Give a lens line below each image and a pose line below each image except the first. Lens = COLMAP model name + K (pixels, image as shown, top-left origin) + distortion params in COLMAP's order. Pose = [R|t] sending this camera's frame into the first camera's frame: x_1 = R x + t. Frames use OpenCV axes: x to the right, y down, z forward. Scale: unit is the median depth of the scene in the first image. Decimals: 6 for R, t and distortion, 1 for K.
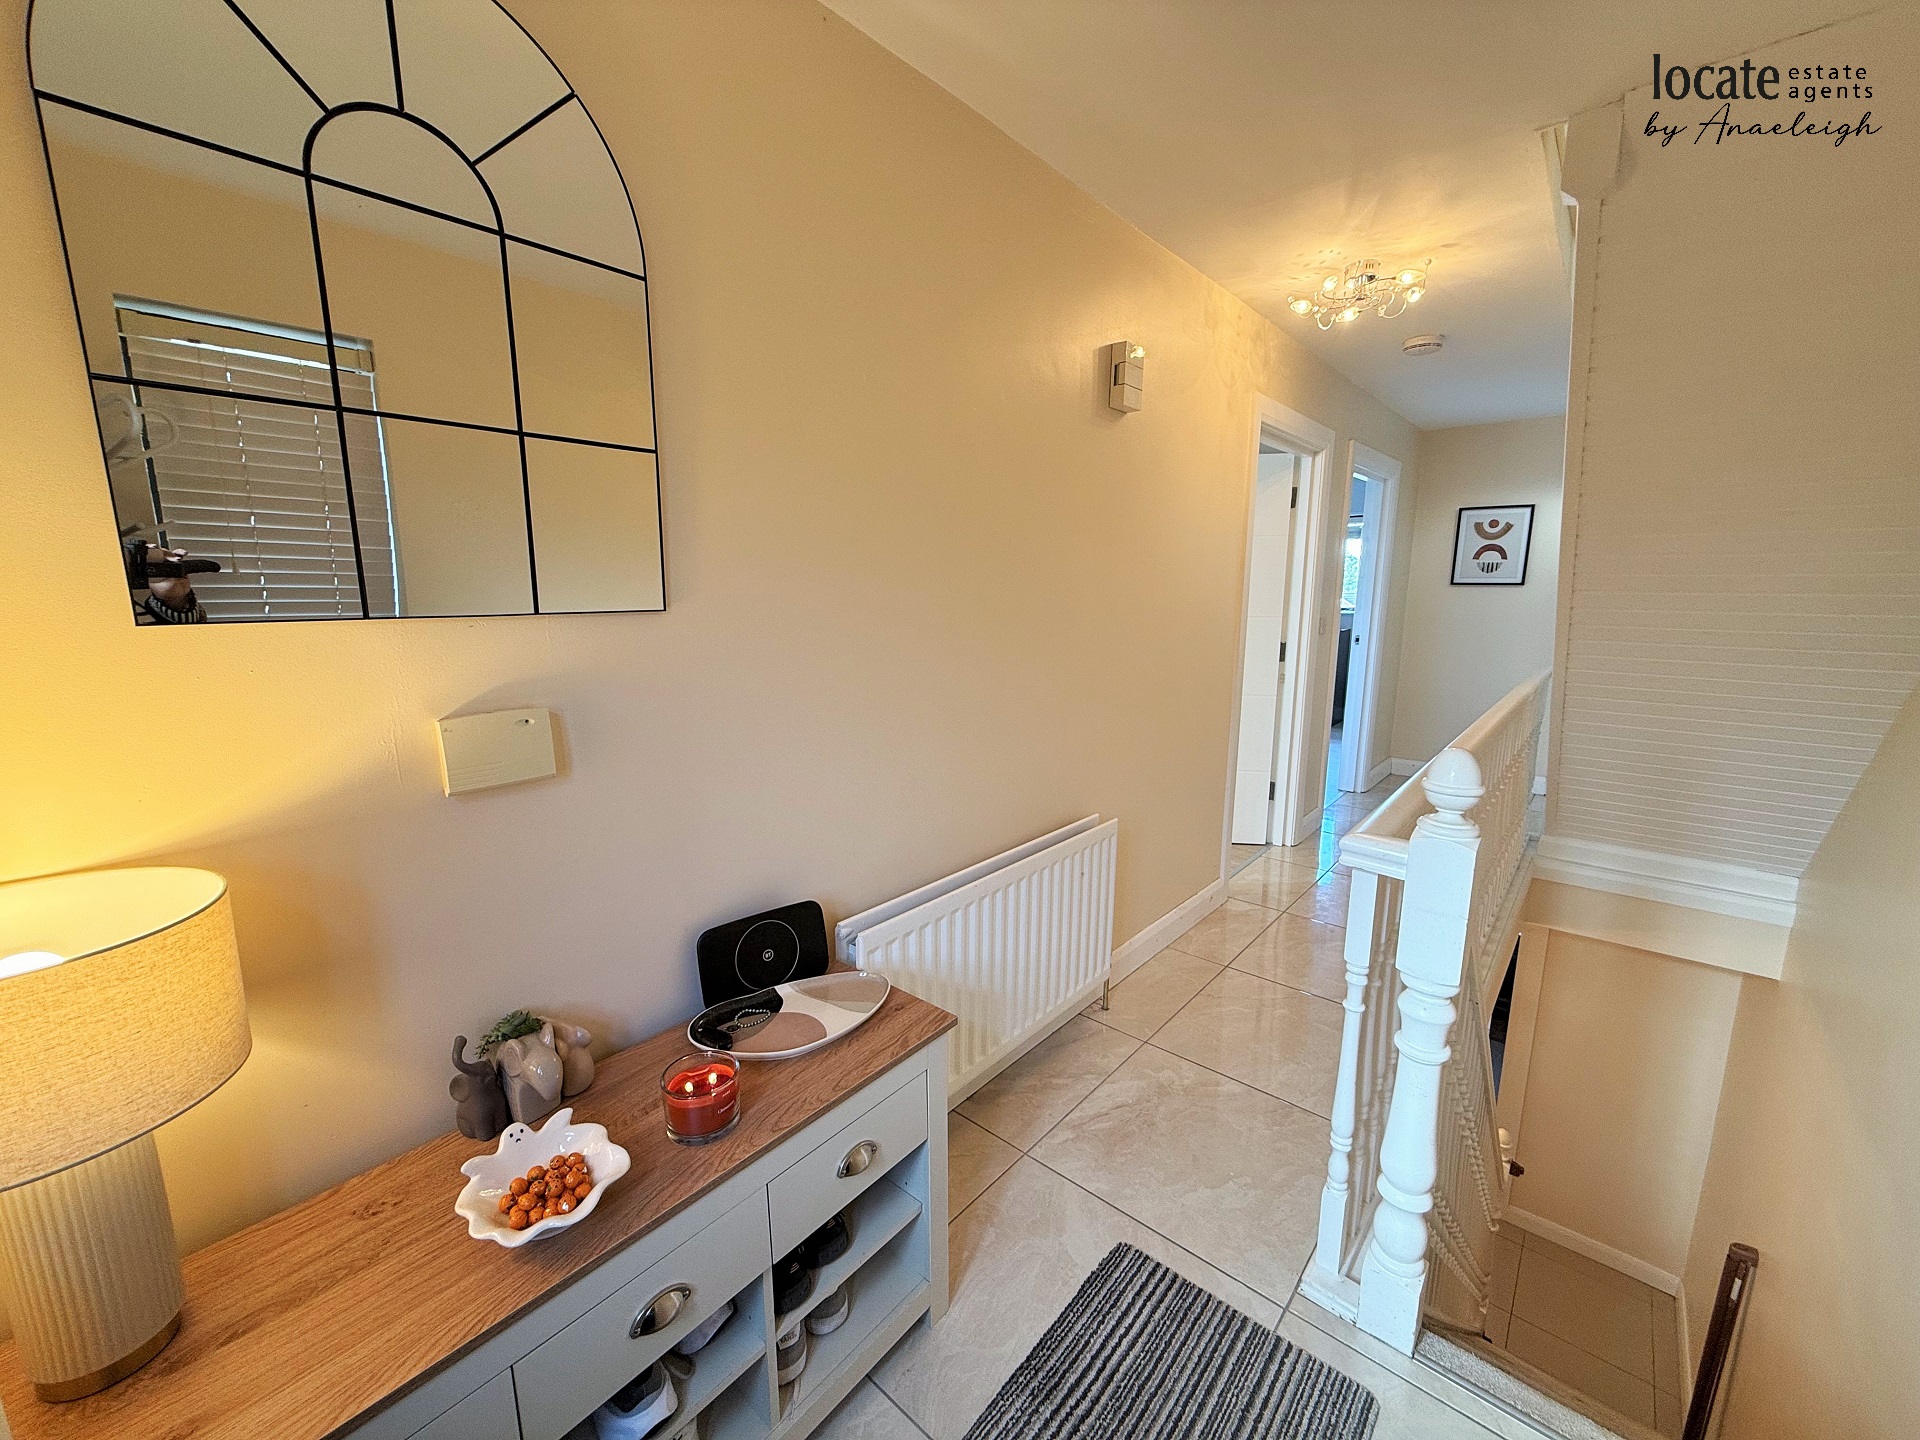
lens RADIAL K [[760.7, 0, 956.6], [0, 760.7, 720.9], [0, 0, 1]] dist [0.001545, 0.000317]
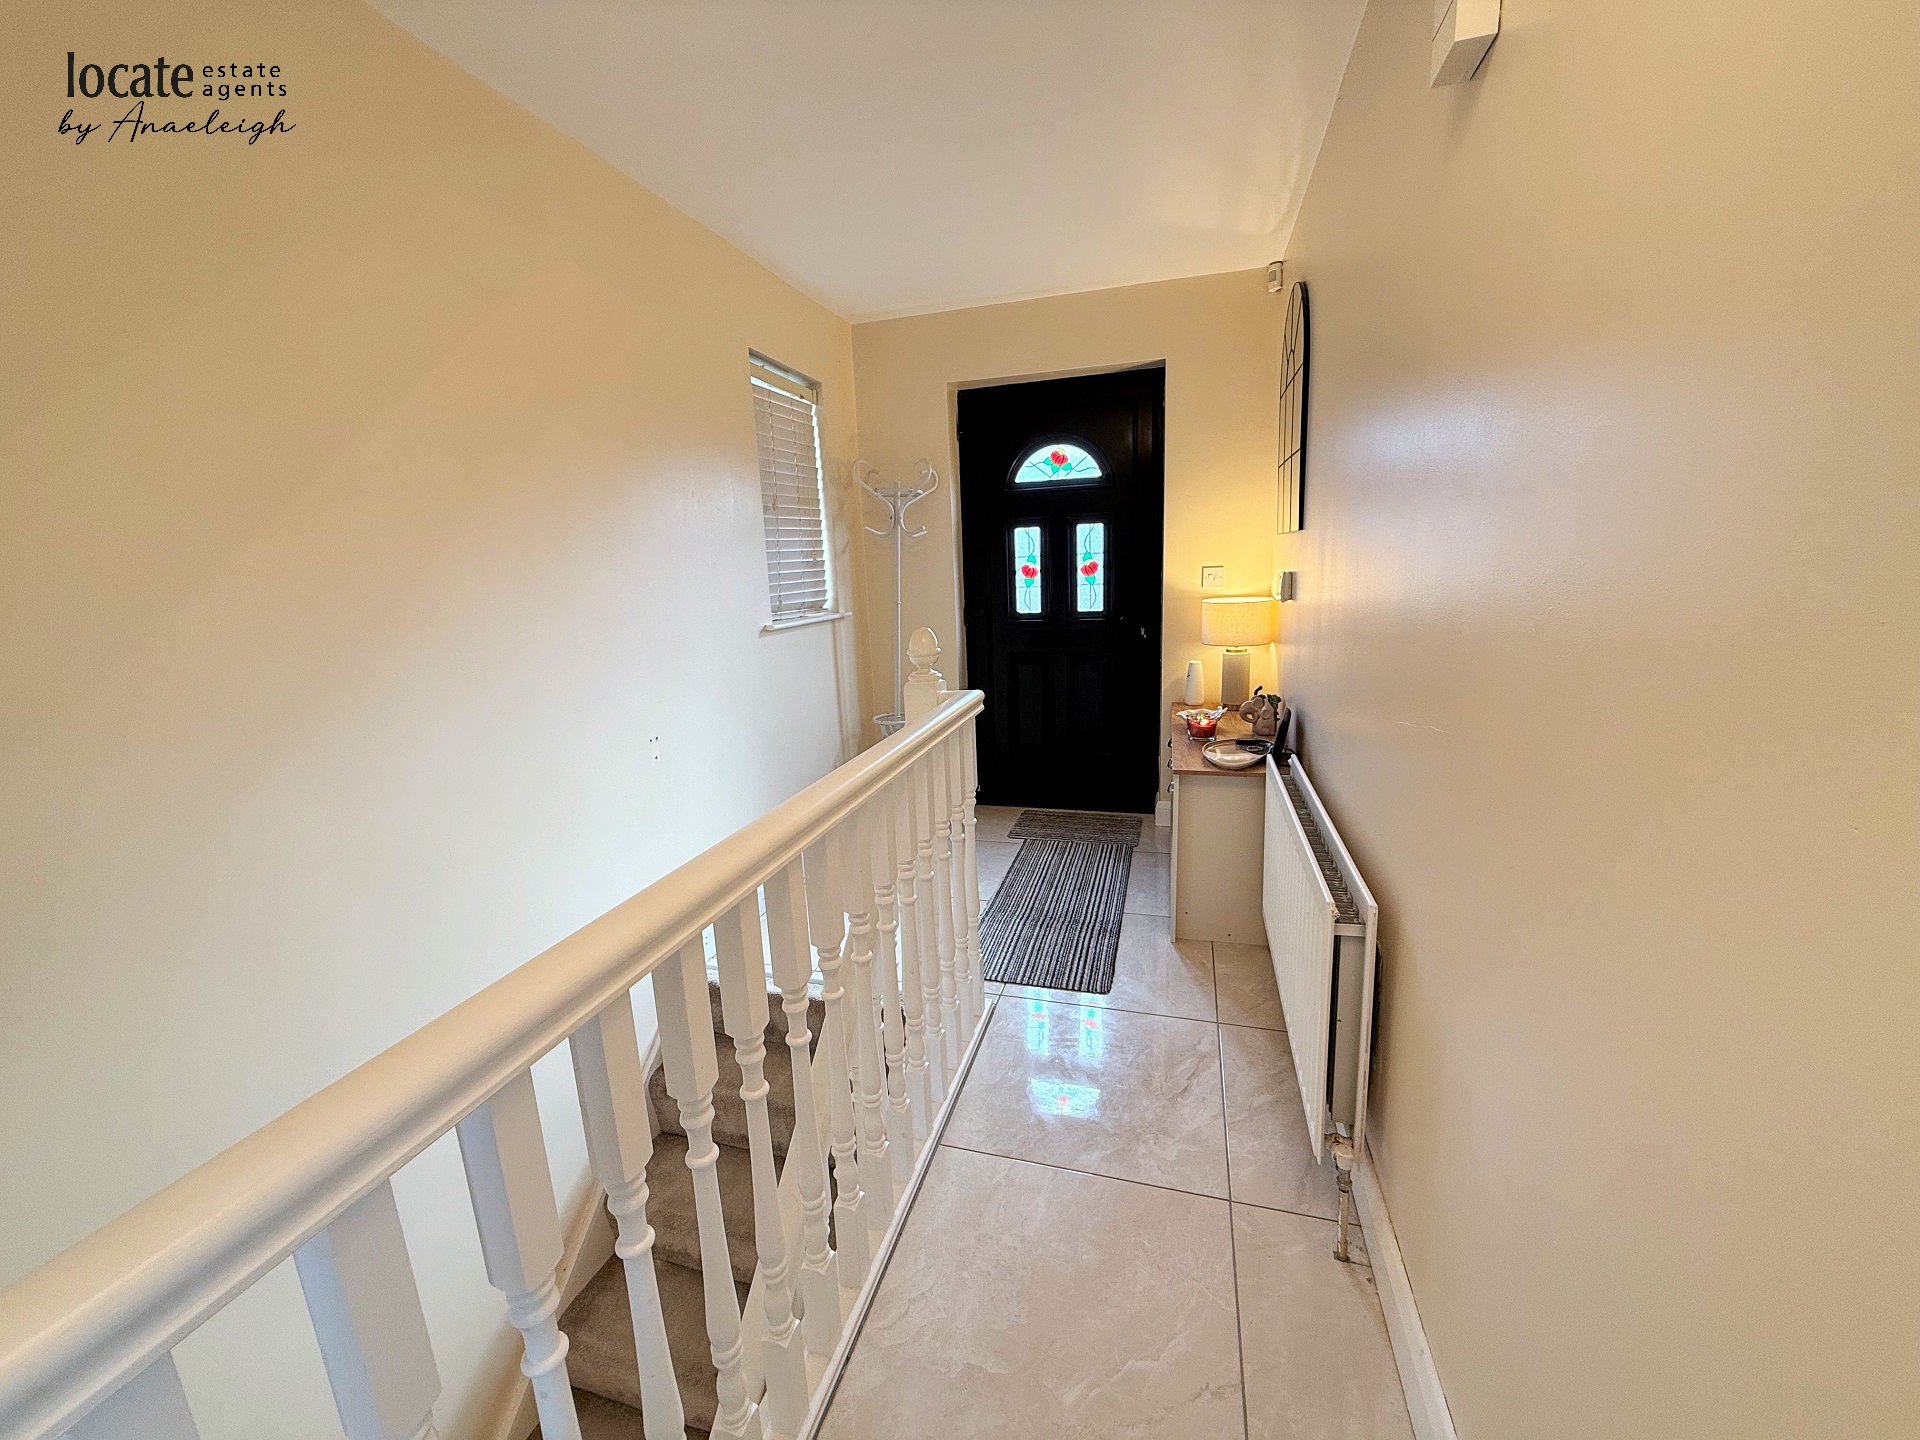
lens RADIAL K [[760.7, 0, 958.9], [0, 760.7, 717.3], [0, 0, 1]] dist [0.001545, 0.000317]
pose [[-0.906182, 0.124897, -0.404023, 0.743608], [-0.032727, 0.931814, 0.361459, -0.221990], [0.421619, 0.340770, -0.840305, 1.443100]]
